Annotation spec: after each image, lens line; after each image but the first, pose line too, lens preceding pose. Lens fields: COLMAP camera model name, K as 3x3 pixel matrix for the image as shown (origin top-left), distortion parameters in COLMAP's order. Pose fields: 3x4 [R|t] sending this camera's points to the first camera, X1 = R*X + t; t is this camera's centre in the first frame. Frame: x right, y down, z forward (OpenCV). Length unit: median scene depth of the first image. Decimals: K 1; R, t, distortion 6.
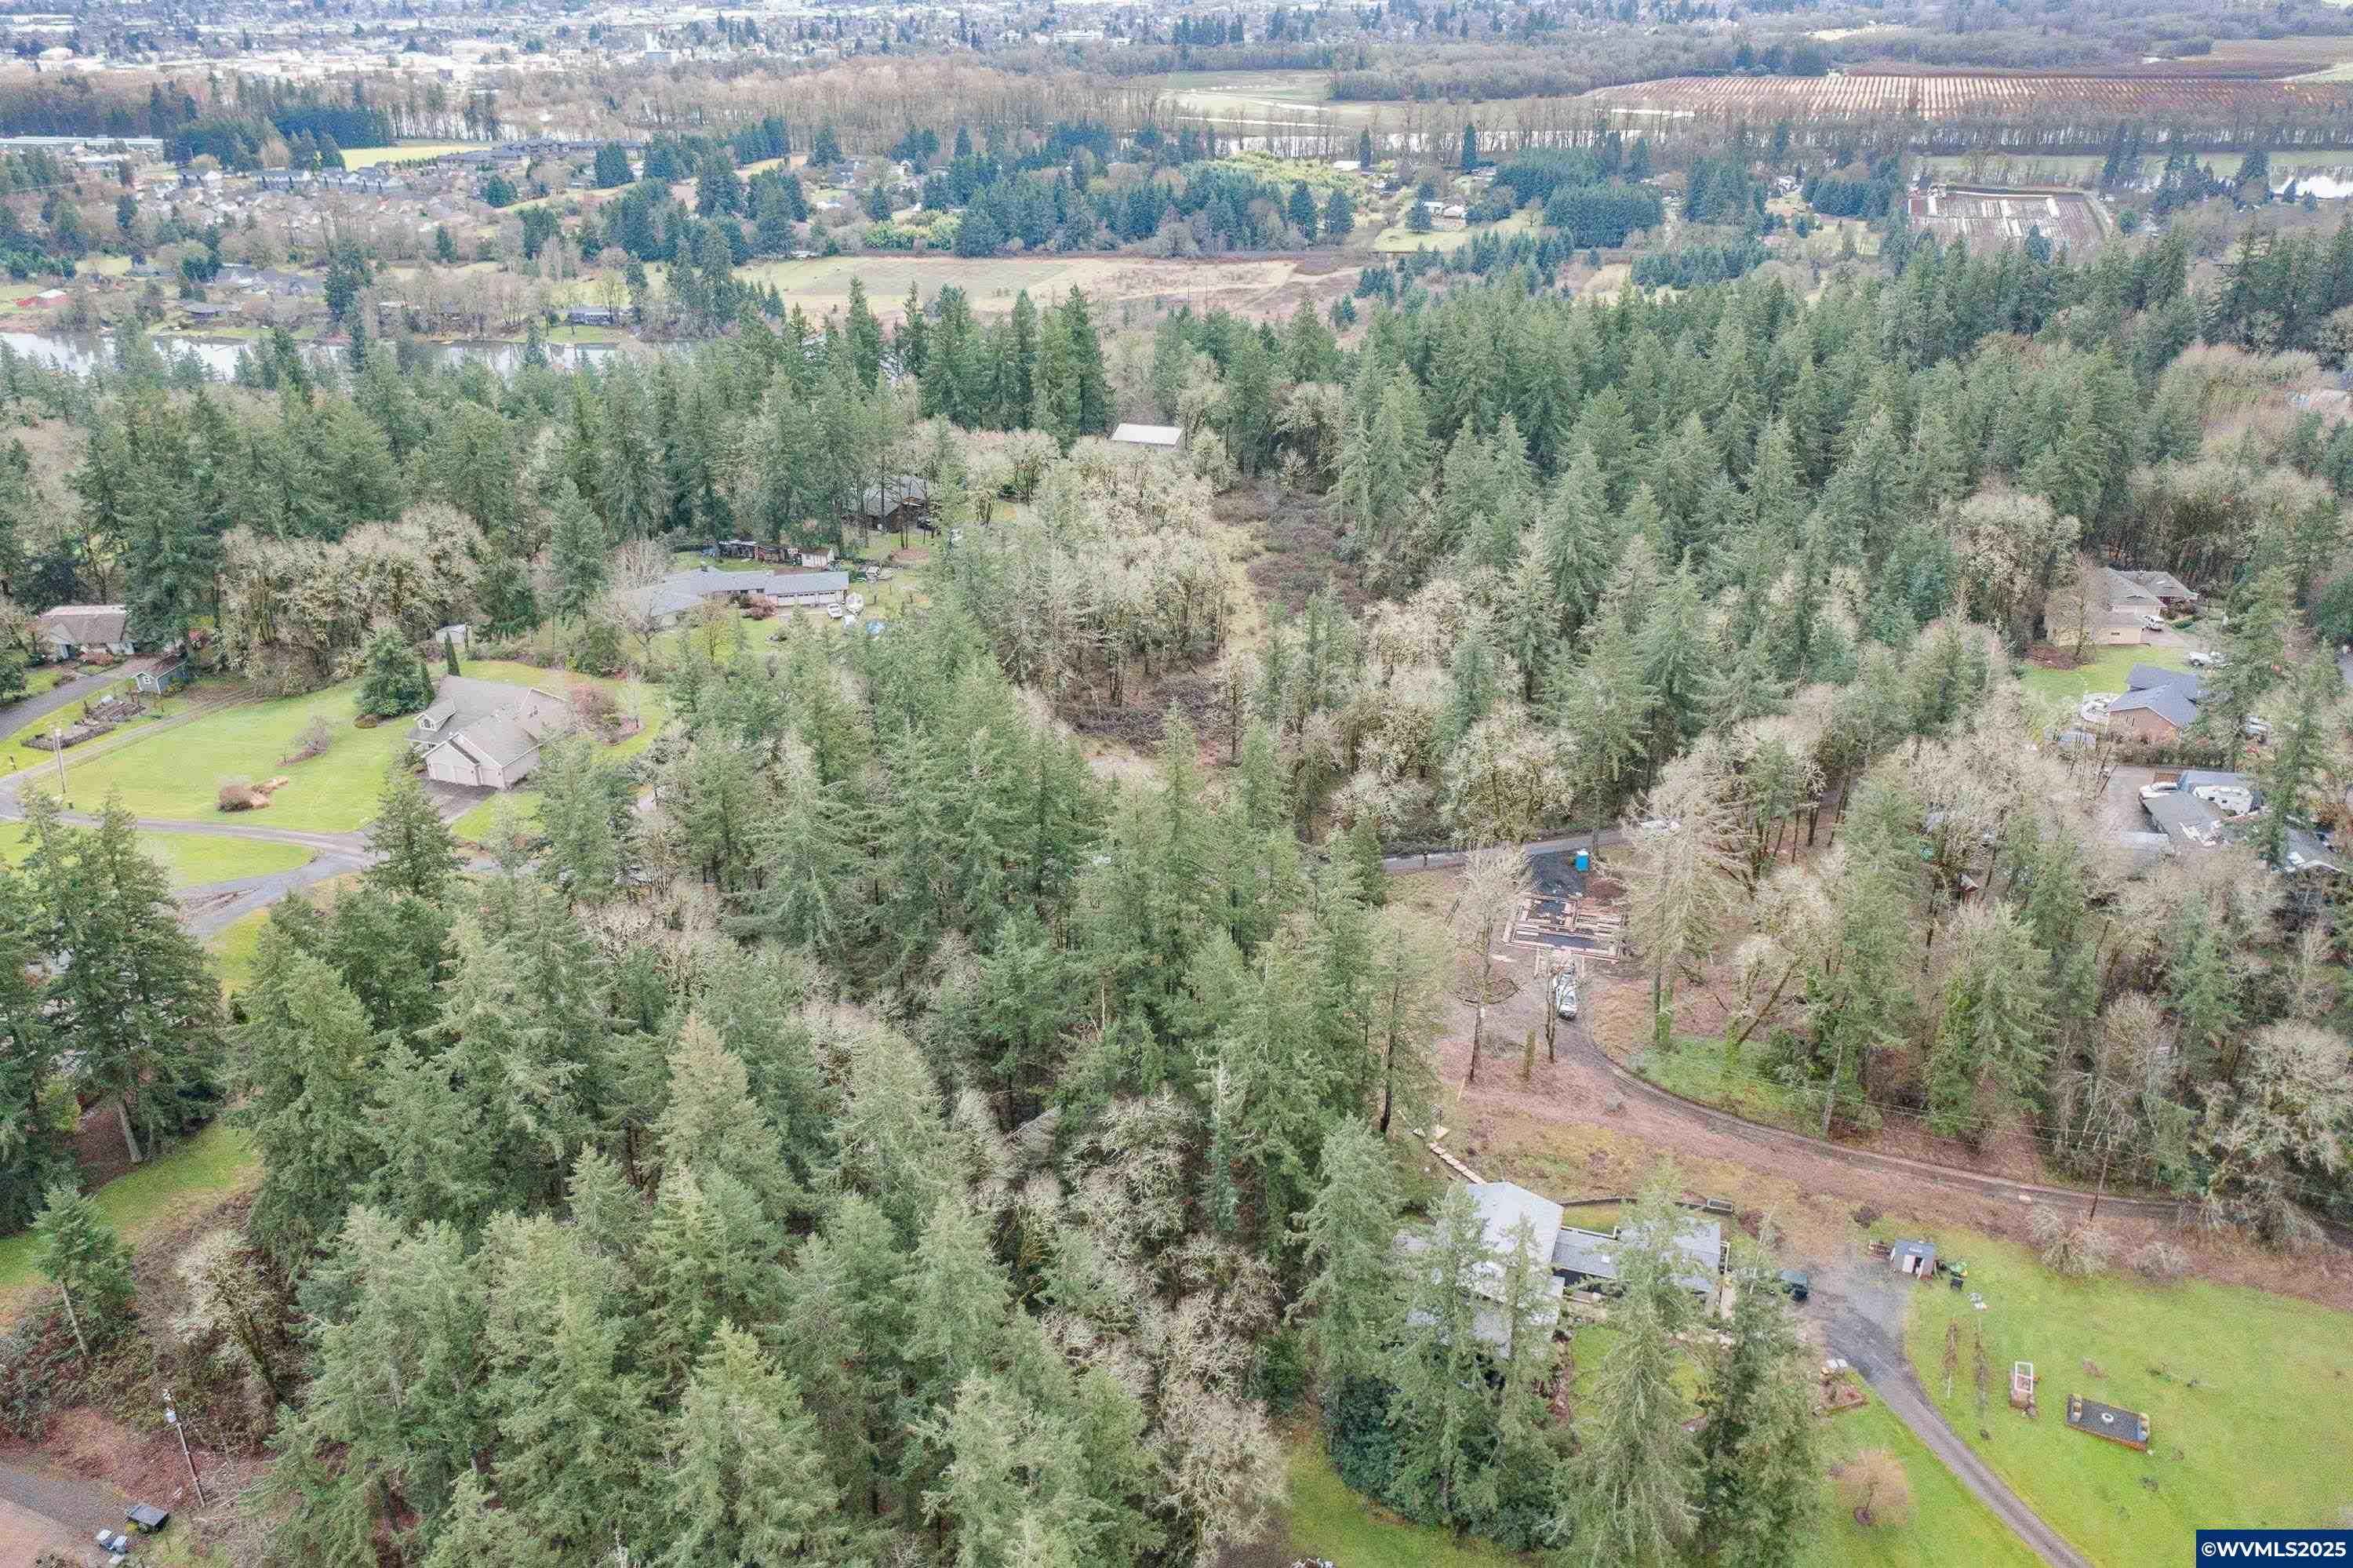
lens RADIAL K [[1883.7, 0, 1176.6], [0, 1883.7, 784.1], [0, 0, 1]] dist [-0.006332, 0.006224]
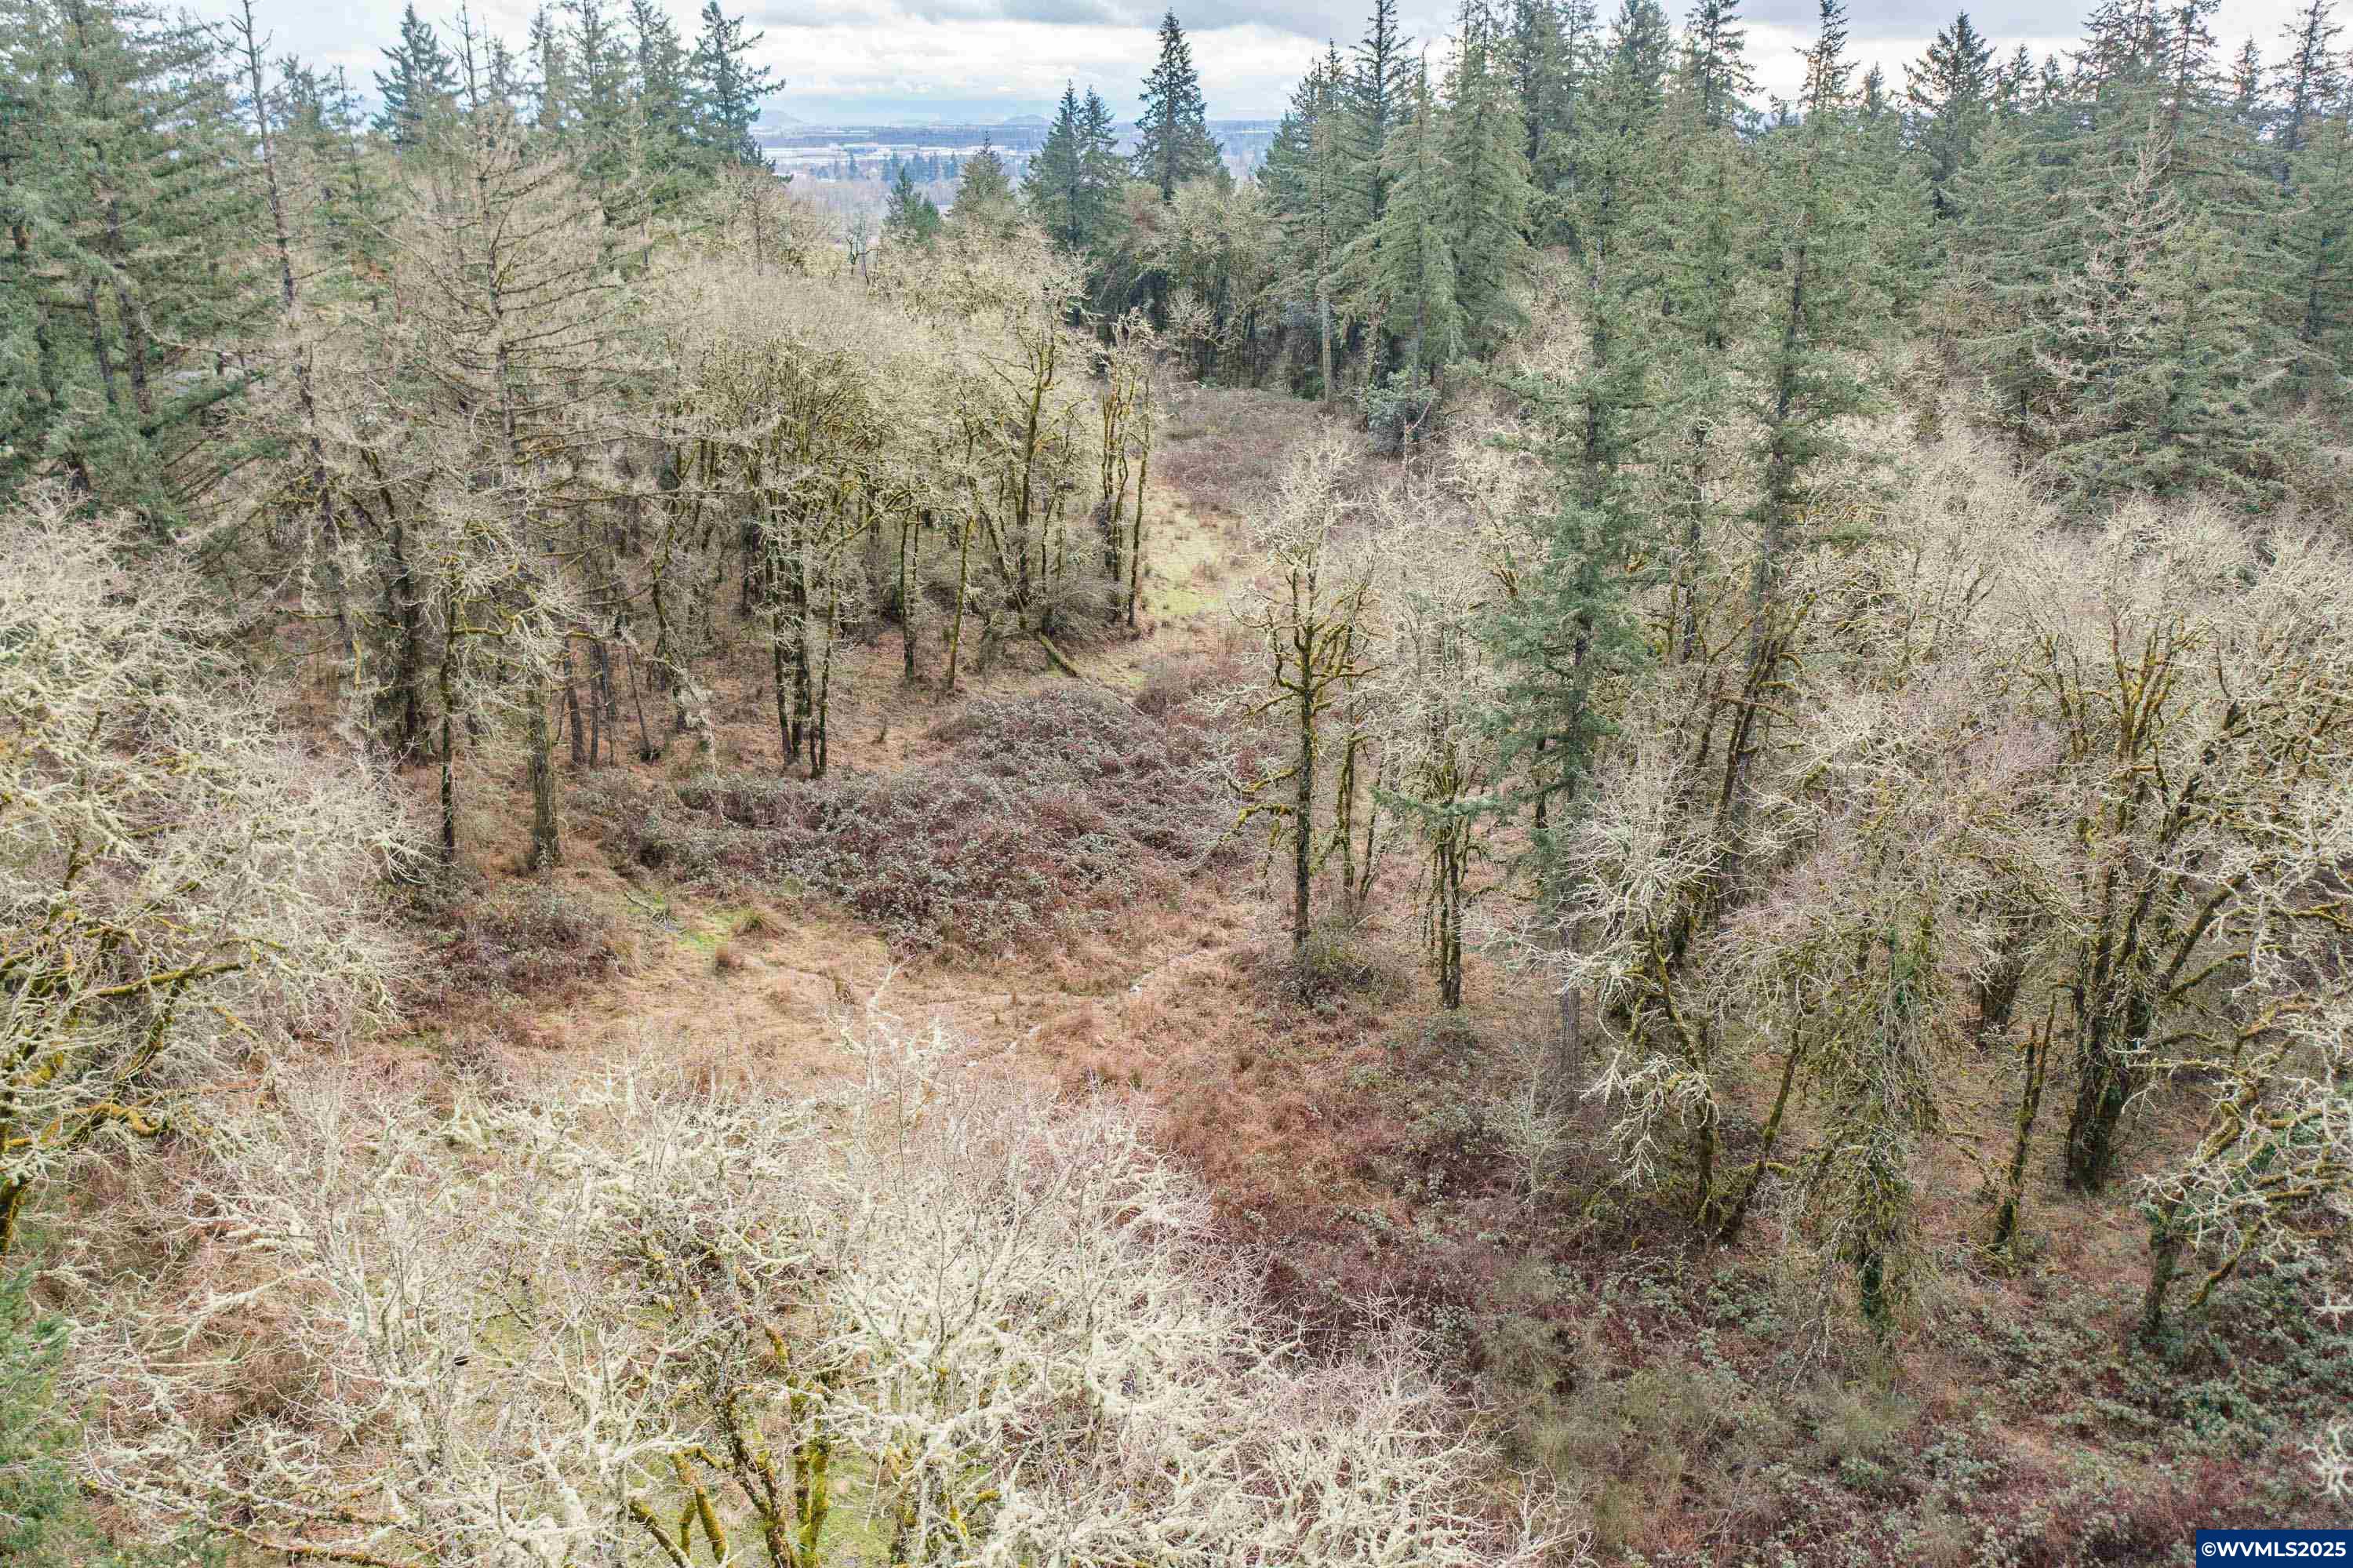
lens RADIAL K [[1883.7, 0, 1176.3], [0, 1883.7, 782.8], [0, 0, 1]] dist [-0.006332, 0.006224]
pose [[0.989977, -0.051688, 0.131428, -0.014977], [0.063903, 0.993845, -0.090489, -0.013230], [-0.125942, 0.097981, 0.987187, 0.716457]]
